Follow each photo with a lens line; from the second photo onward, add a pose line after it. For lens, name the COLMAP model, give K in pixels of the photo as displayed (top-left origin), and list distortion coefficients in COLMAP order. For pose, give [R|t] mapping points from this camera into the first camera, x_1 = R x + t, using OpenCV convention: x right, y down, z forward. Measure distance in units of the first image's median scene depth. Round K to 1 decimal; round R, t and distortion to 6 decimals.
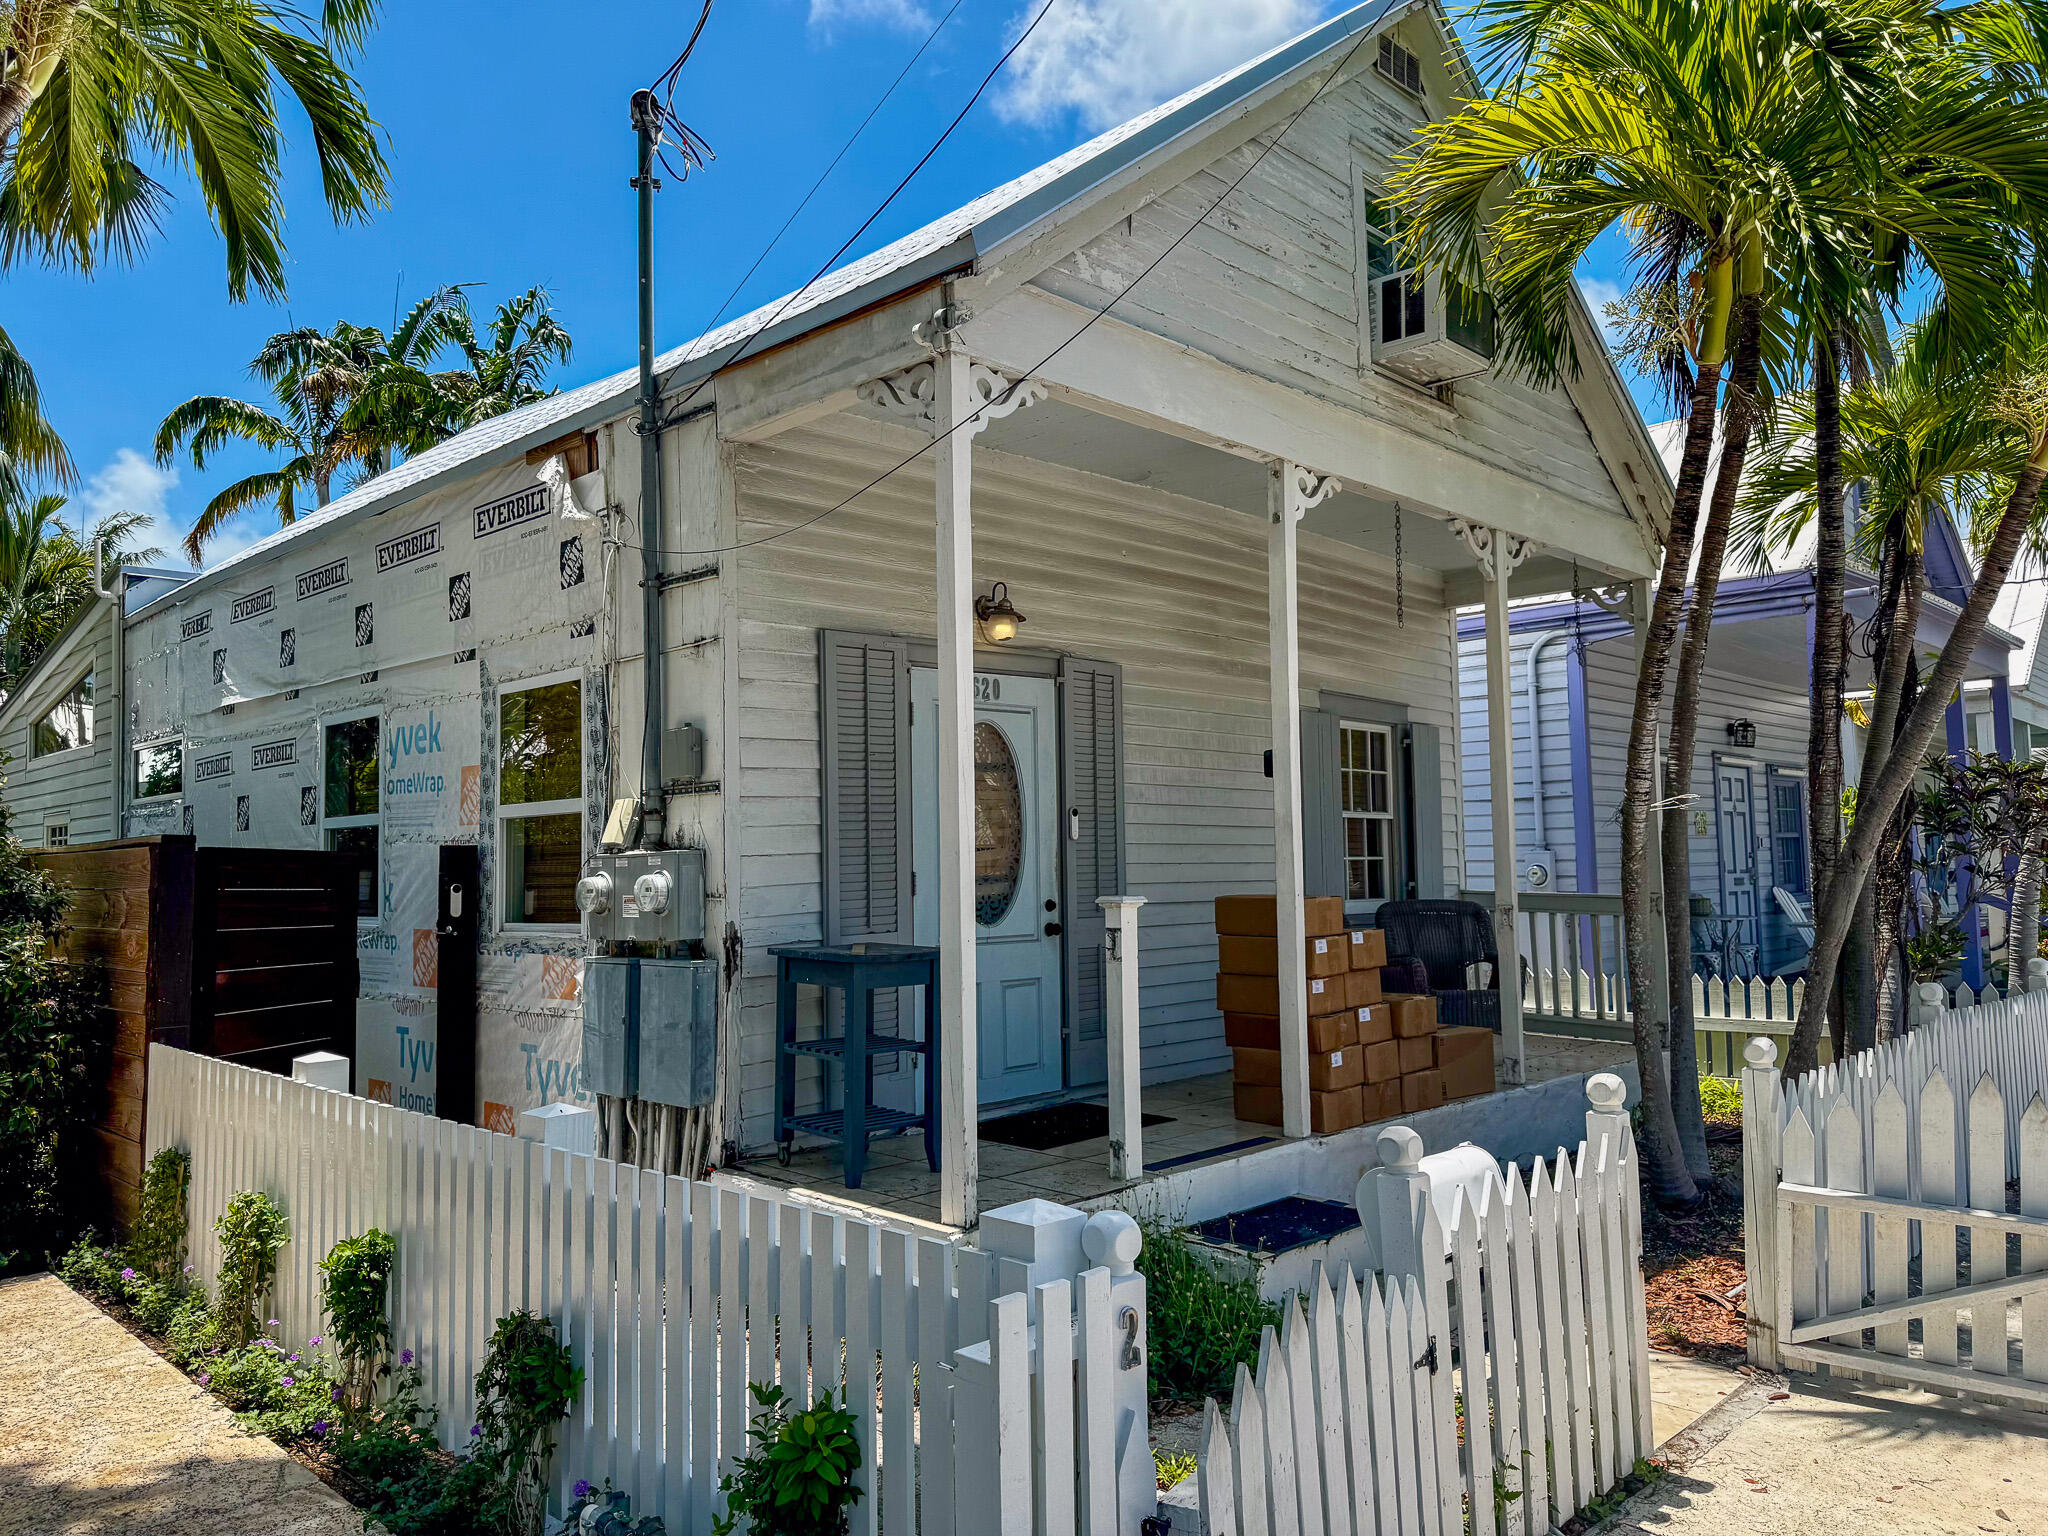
lens RADIAL K [[1442.0, 0, 1024.1], [0, 1442.0, 777.1], [0, 0, 1]] dist [0.058404, -0.000516]
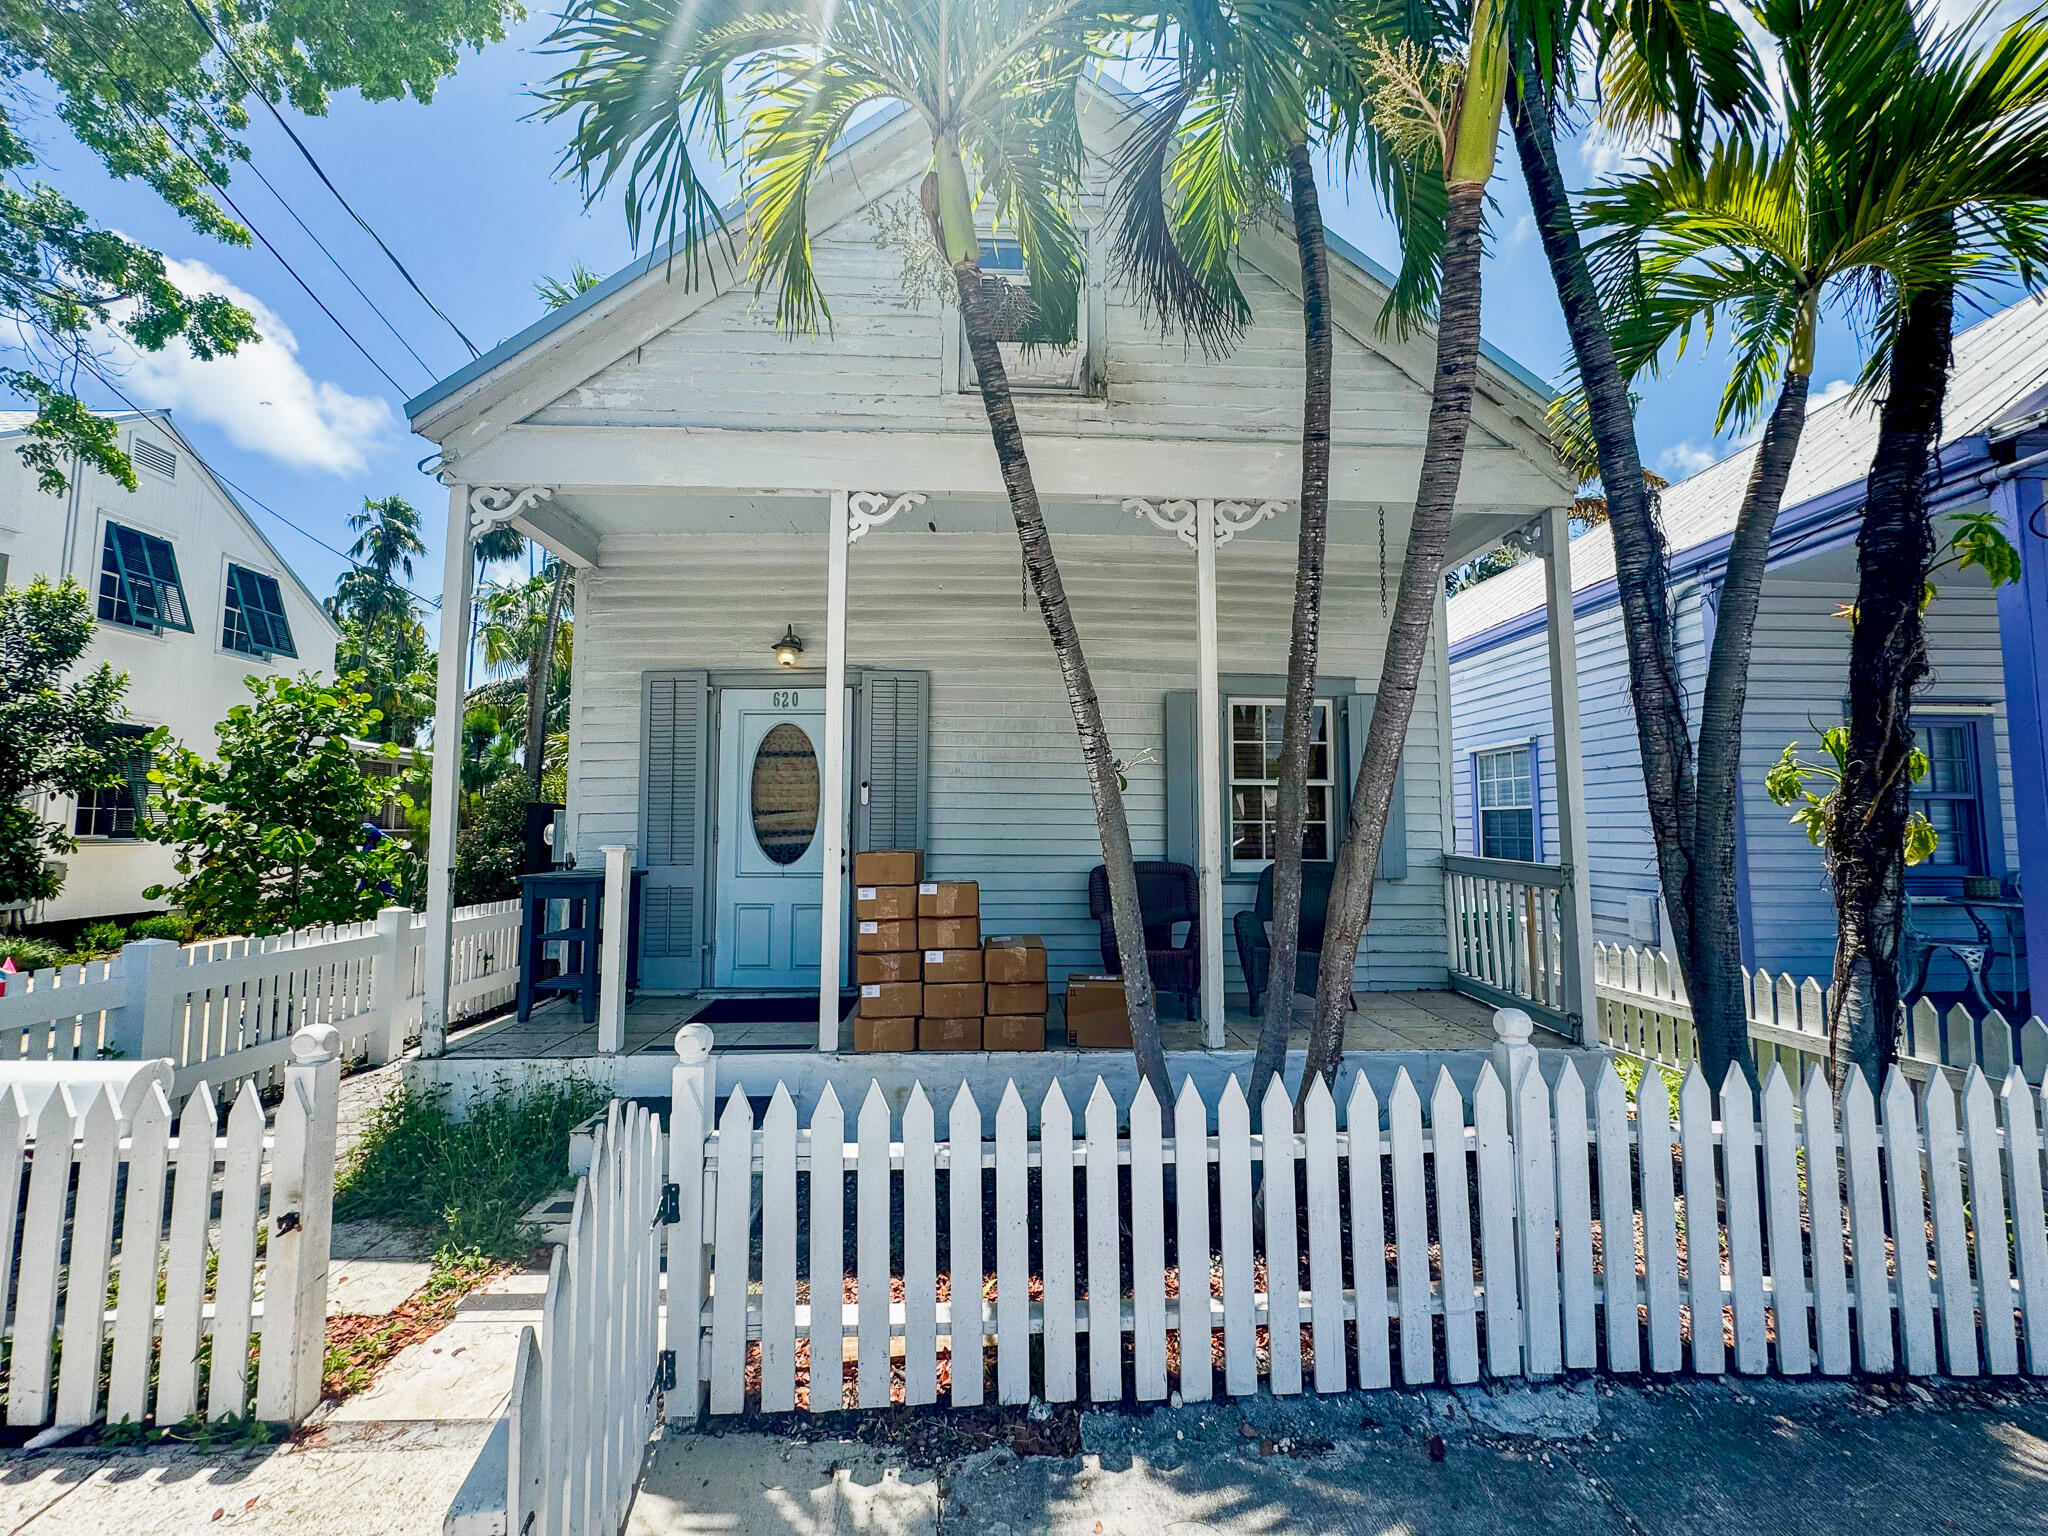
lens RADIAL K [[818.1, 0, 1022.8], [0, 818.1, 759.9], [0, 0, 1]] dist [-0.000928, -0.000060]
pose [[0.724541, -0.042424, -0.687925, 0.619669], [0.027378, 0.999088, -0.032777, 0.028409], [0.688688, 0.004914, 0.725042, 0.499372]]
